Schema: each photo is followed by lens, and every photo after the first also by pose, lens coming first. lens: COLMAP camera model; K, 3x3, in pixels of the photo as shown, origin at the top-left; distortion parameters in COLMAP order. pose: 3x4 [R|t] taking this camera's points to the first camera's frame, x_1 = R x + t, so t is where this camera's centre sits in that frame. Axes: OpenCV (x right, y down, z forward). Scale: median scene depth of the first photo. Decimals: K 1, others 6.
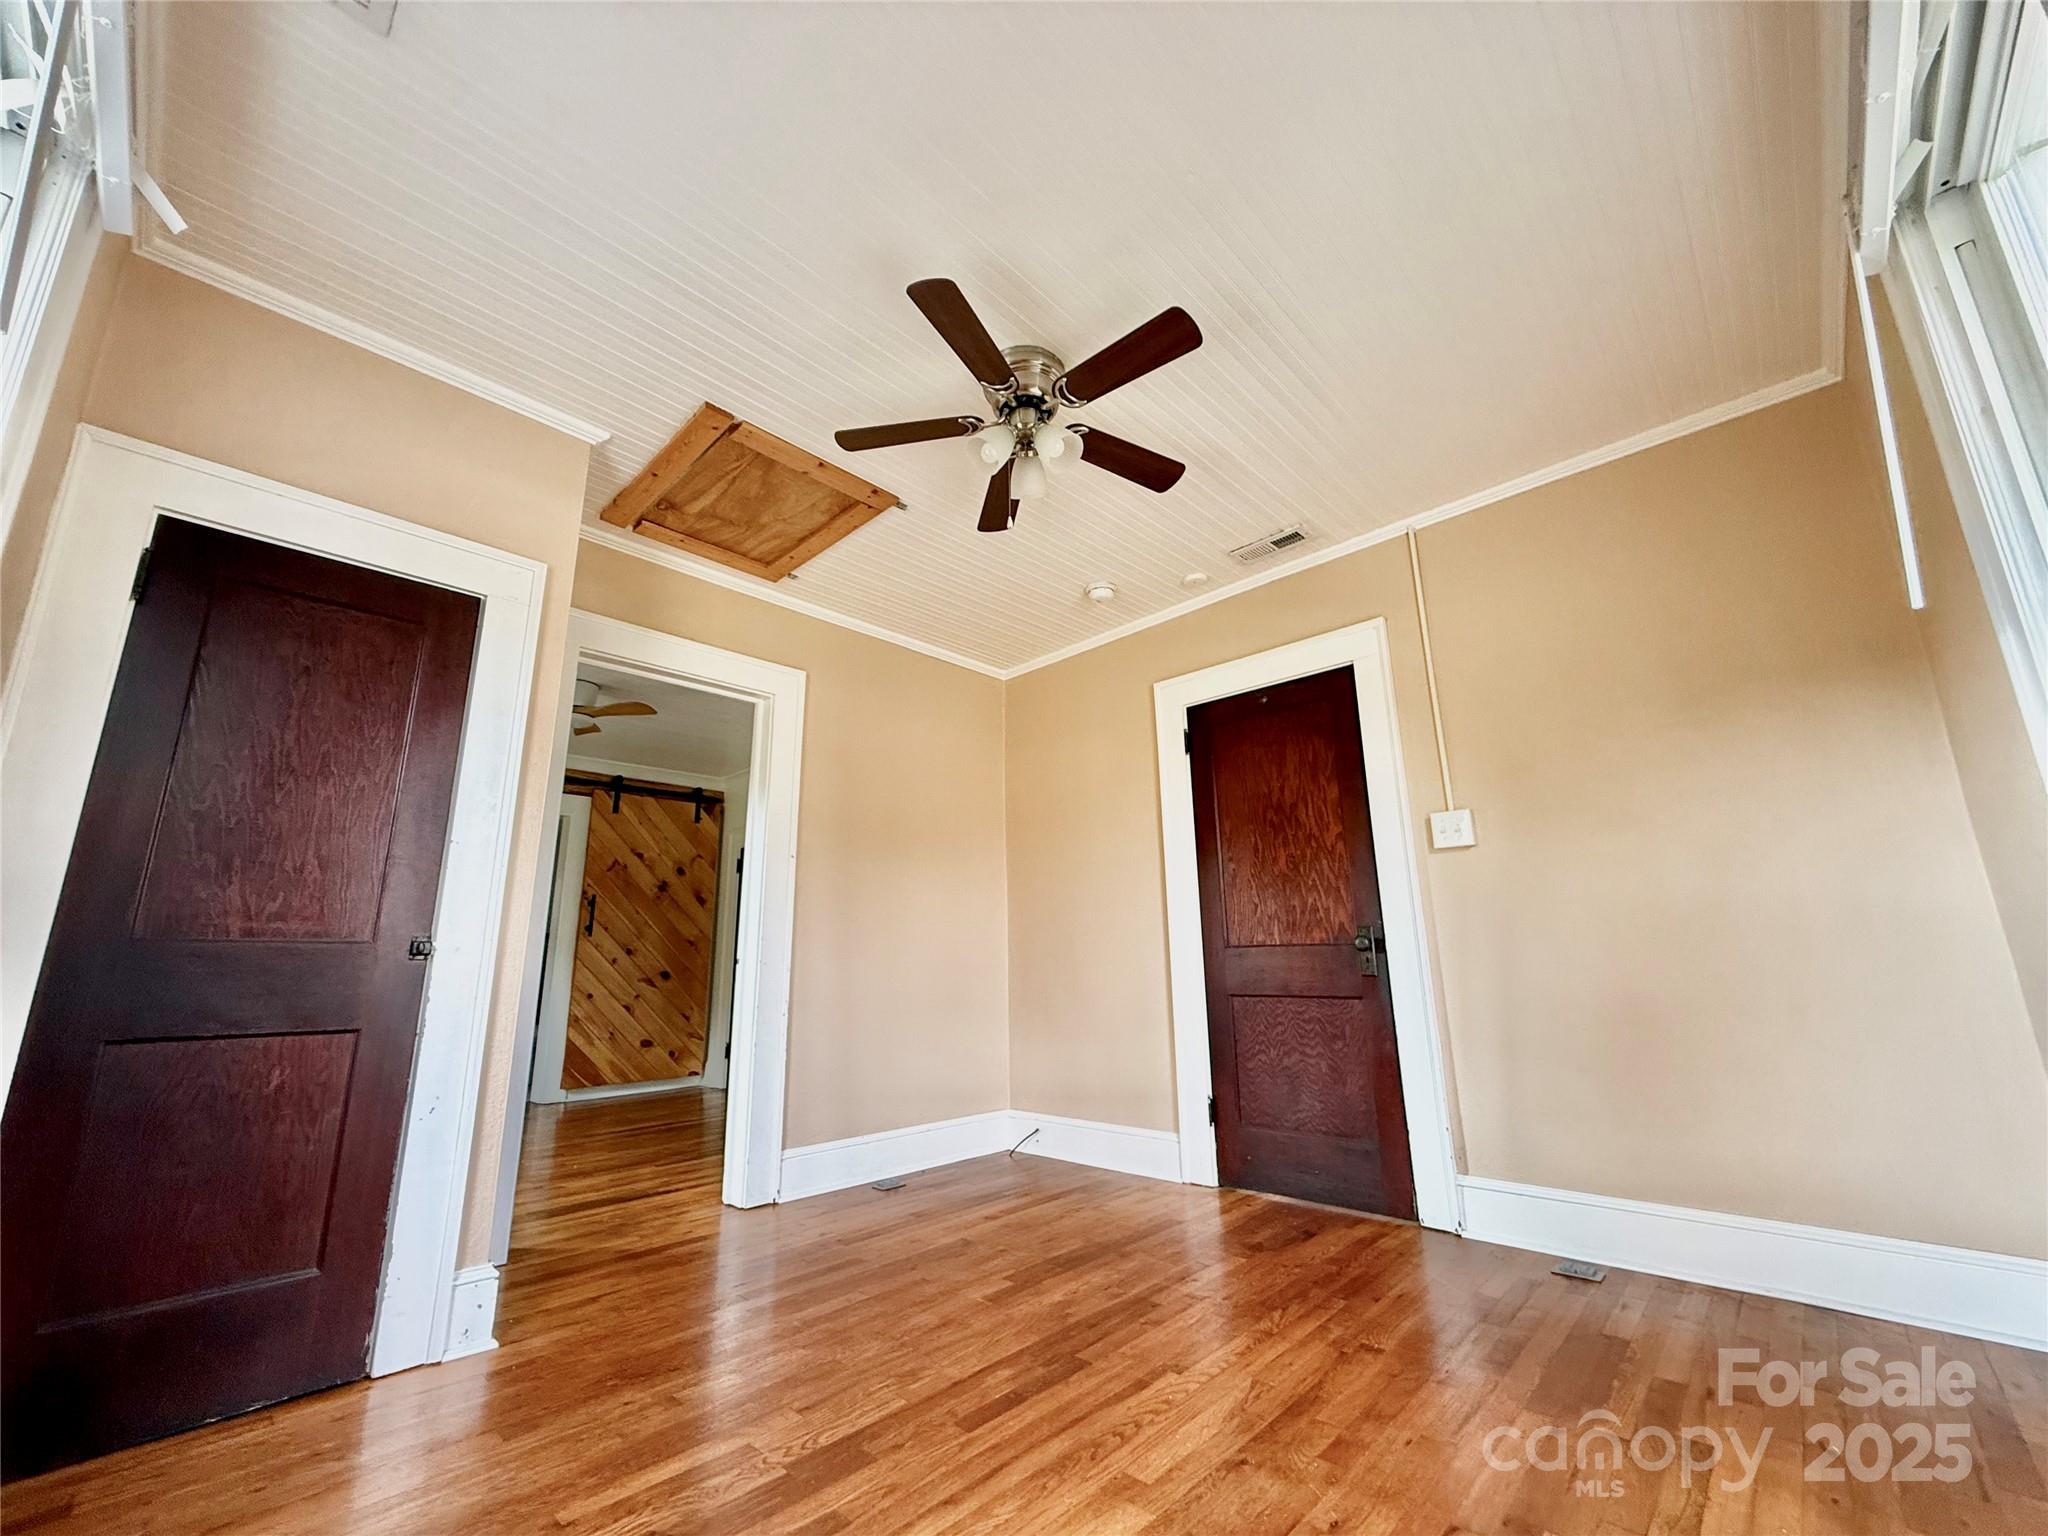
lens RADIAL K [[816.0, 0, 1016.7], [0, 816.0, 765.8], [0, 0, 1]] dist [-0.000725, 0.000666]
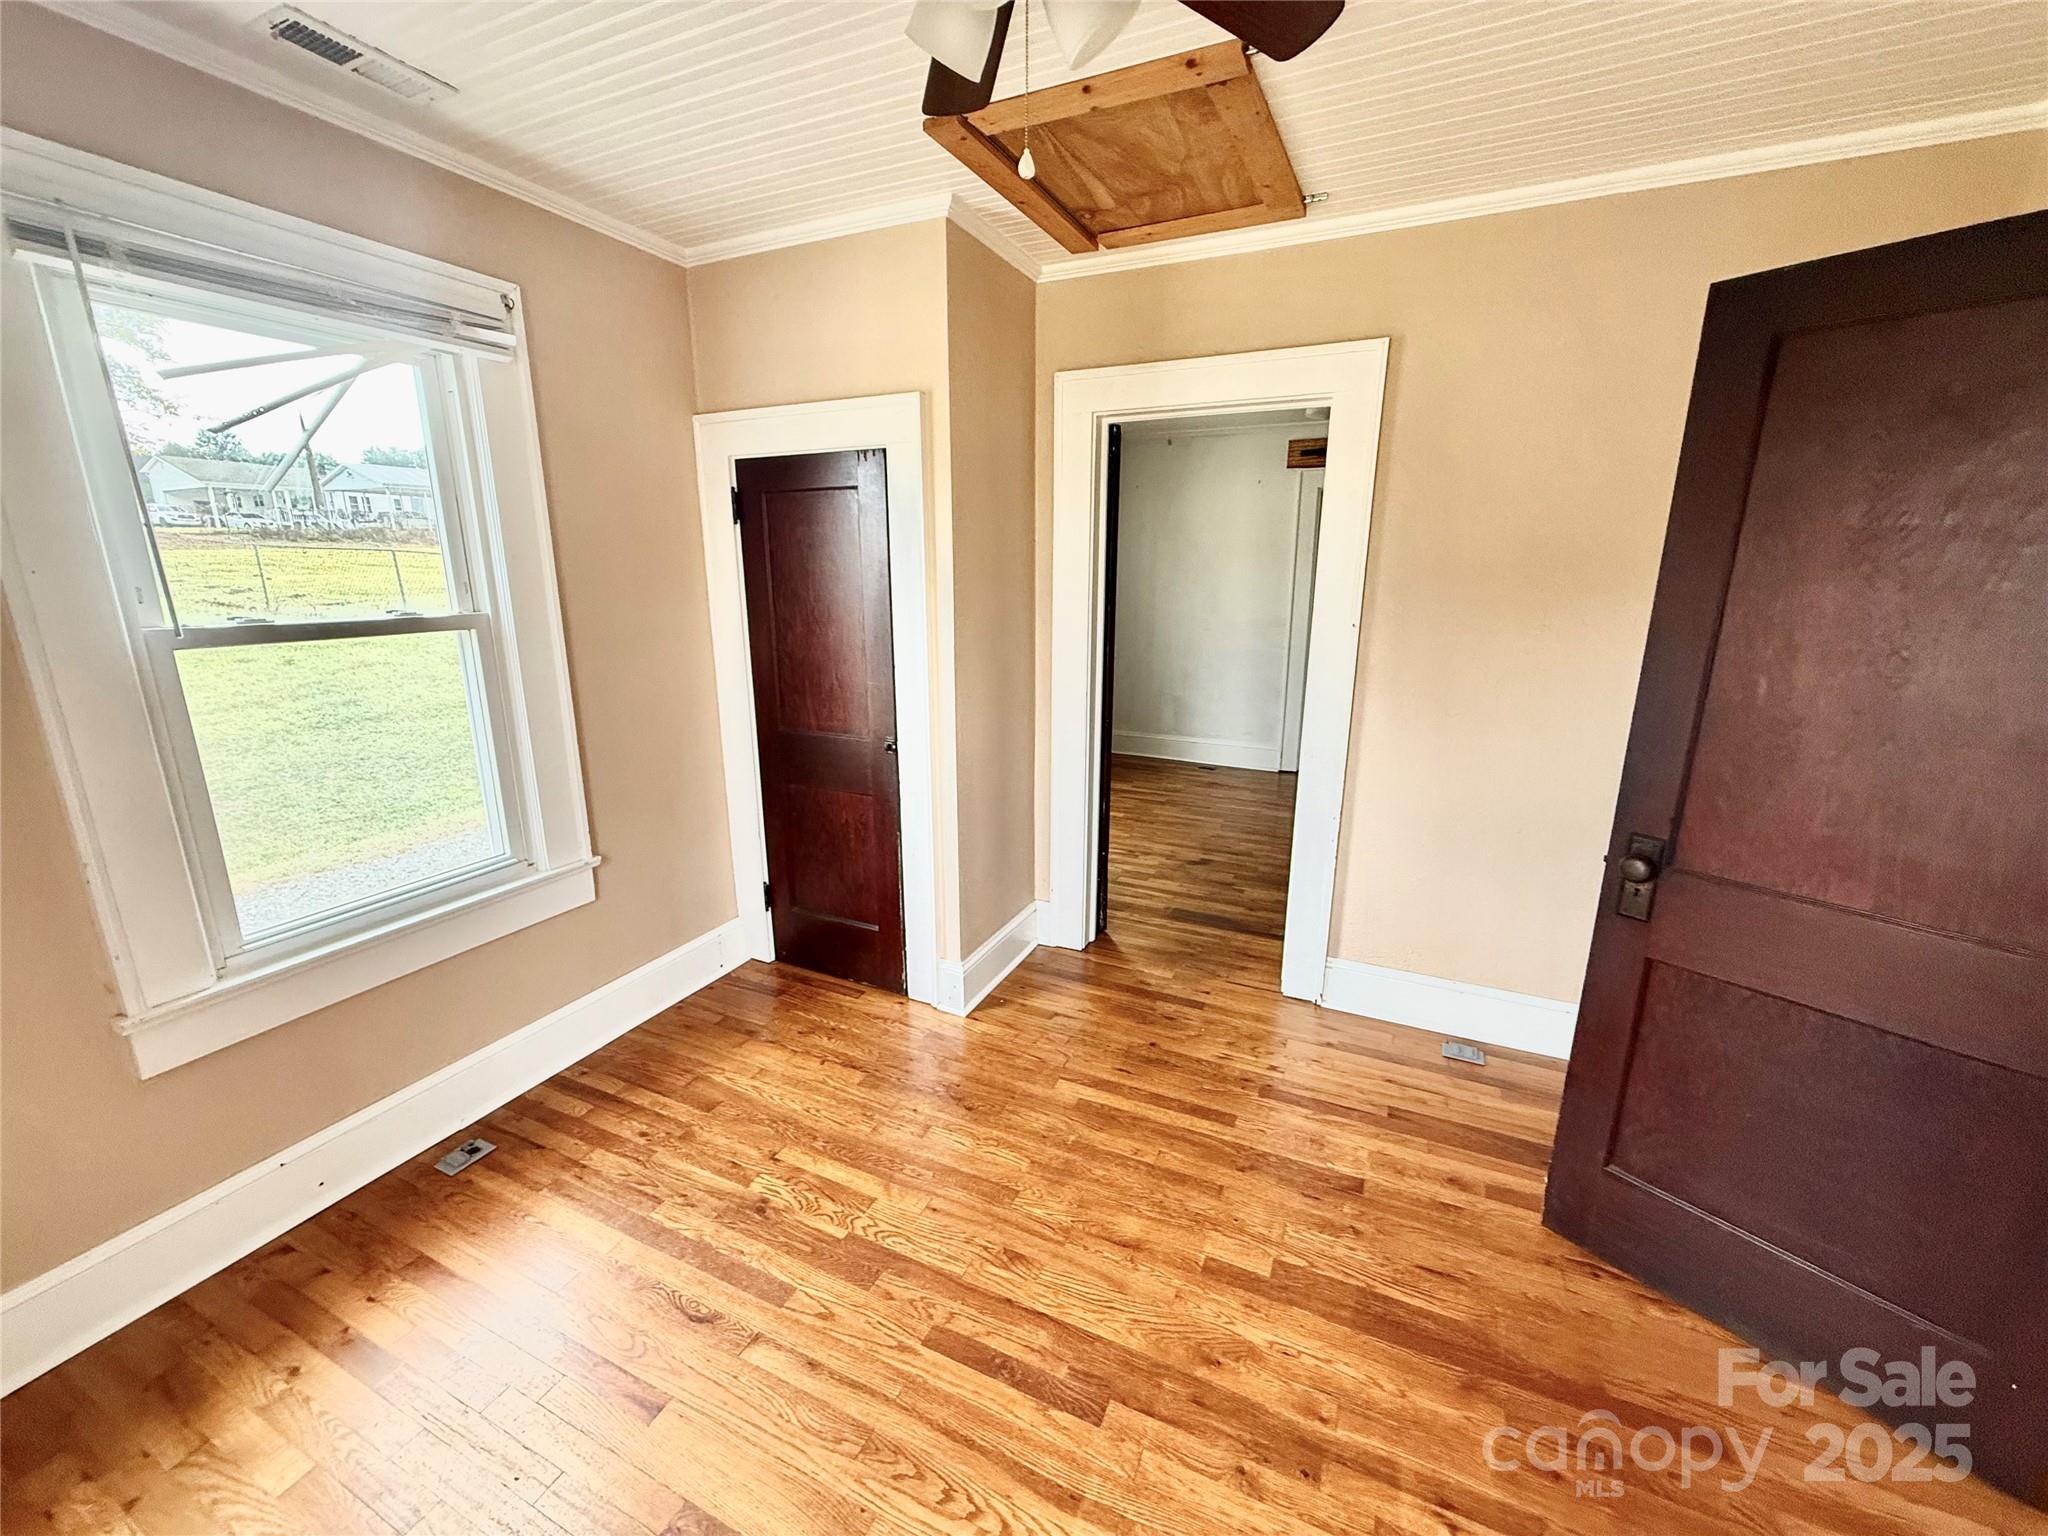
lens RADIAL K [[816.0, 0, 1018.0], [0, 816.0, 765.9], [0, 0, 1]] dist [-0.000725, 0.000666]
pose [[0.318446, 0.241828, -0.916576, 0.537470], [0.221469, 0.921173, 0.319986, -0.121907], [0.921707, -0.304891, 0.239787, 0.769941]]
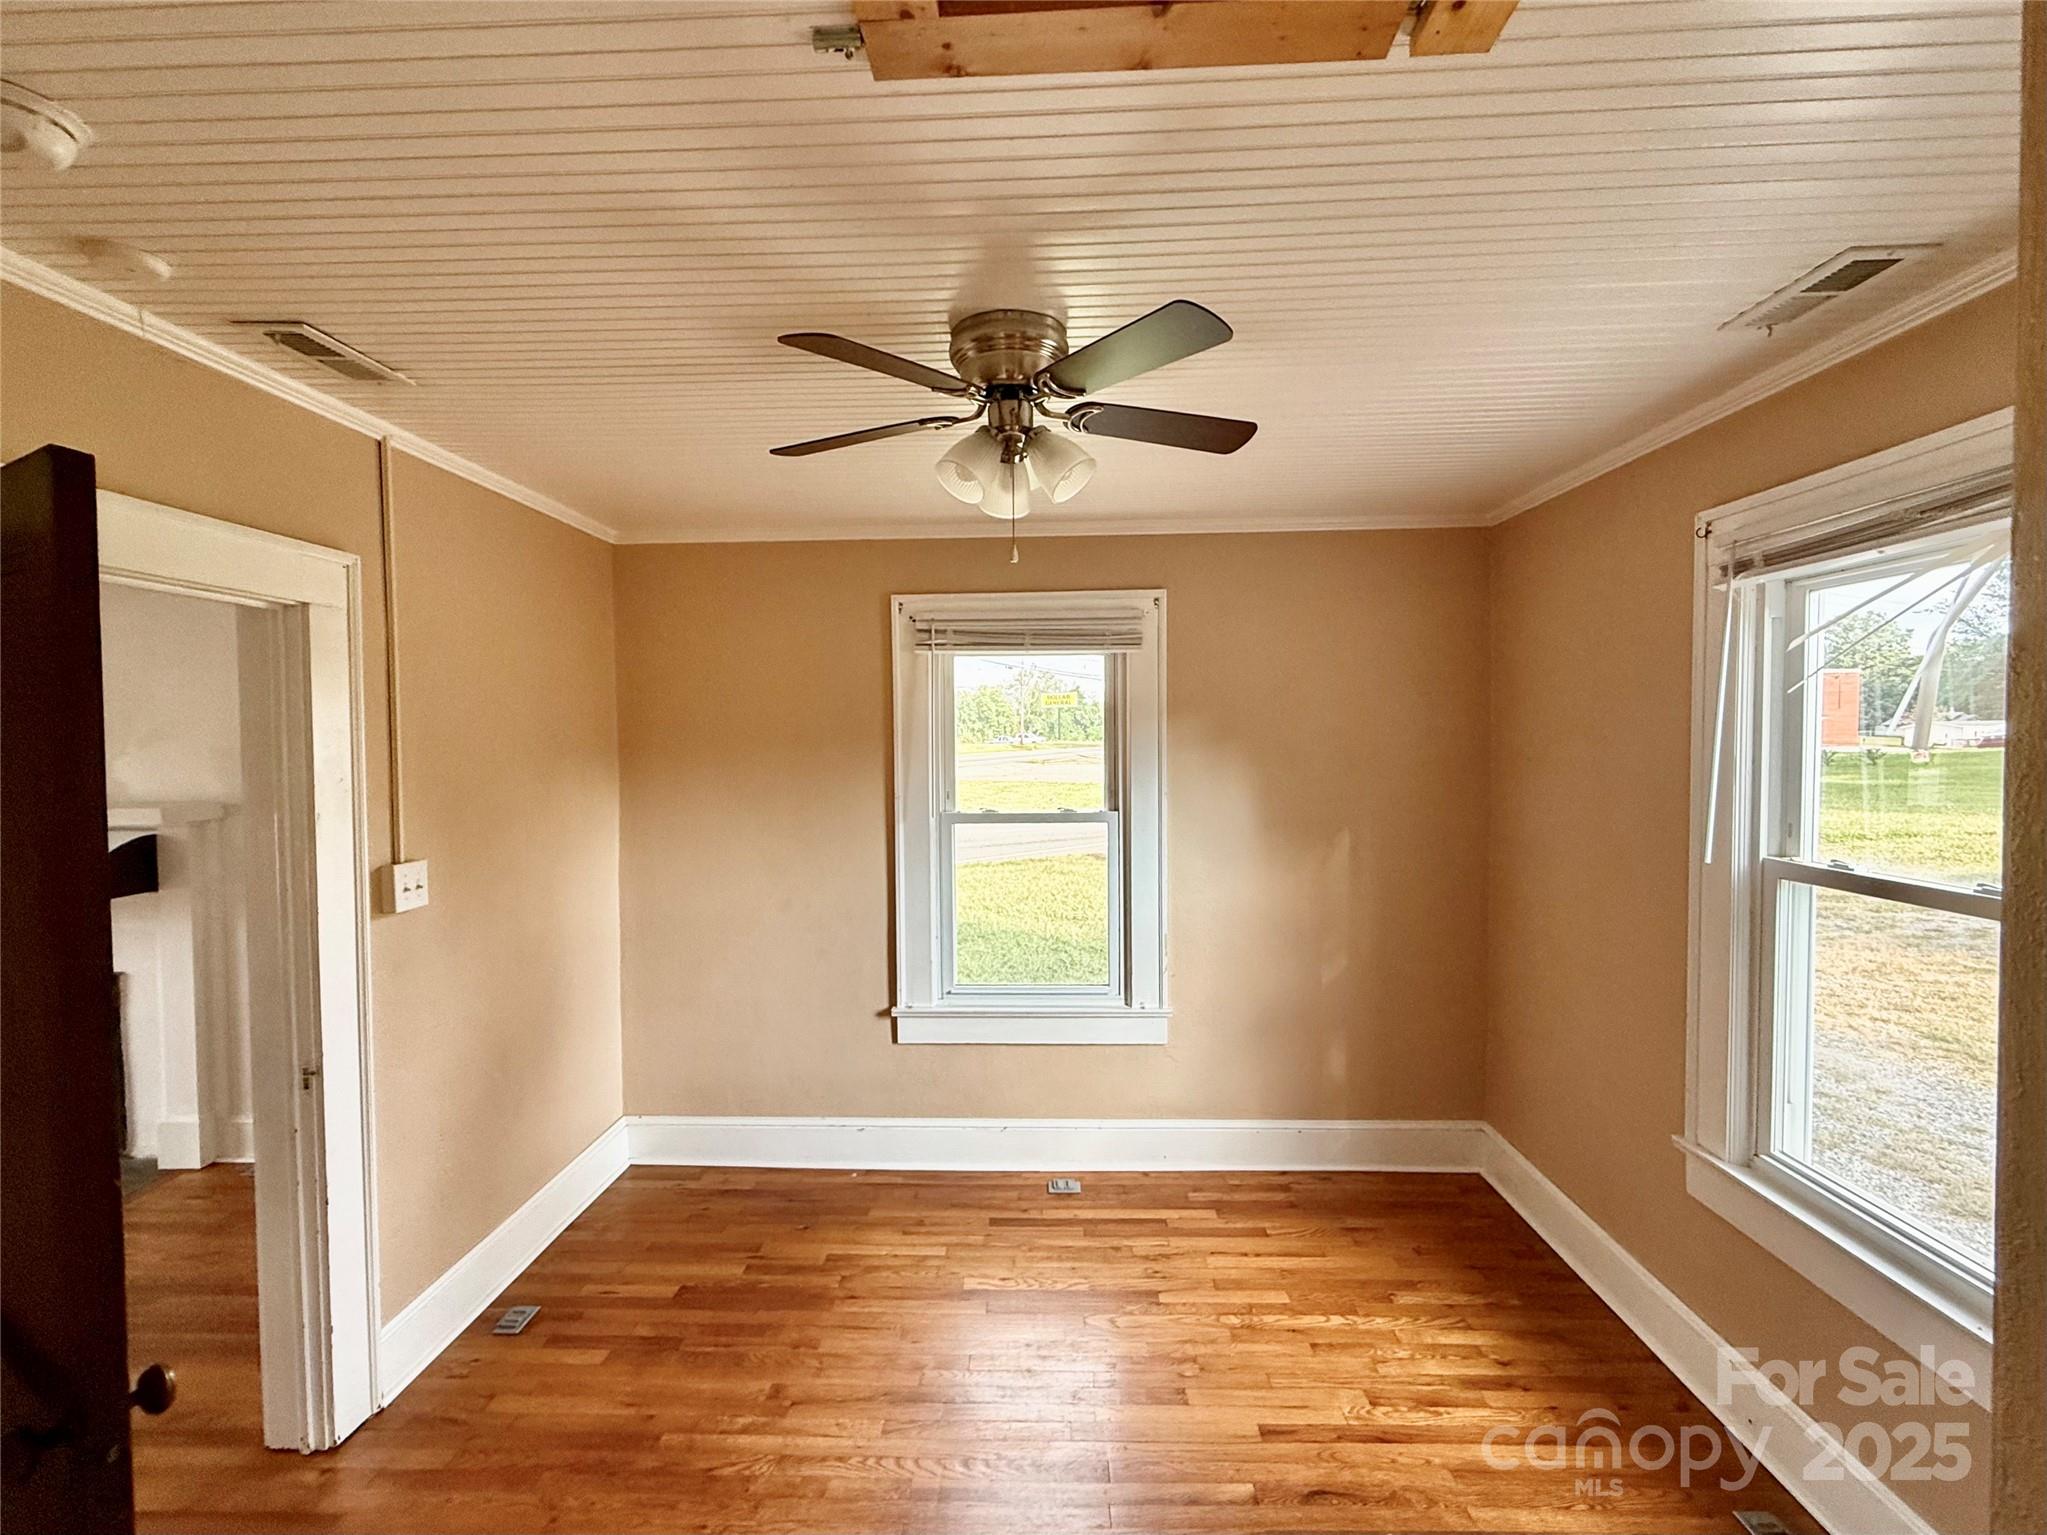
lens RADIAL K [[891.0, 0, 1017.0], [0, 891.0, 771.8], [0, 0, 1]] dist [0.001535, -0.001217]
pose [[-0.668807, -0.009380, 0.743376, -0.586989], [-0.160708, 0.978102, -0.132246, -0.010139], [-0.725858, -0.207914, -0.655669, 1.473768]]
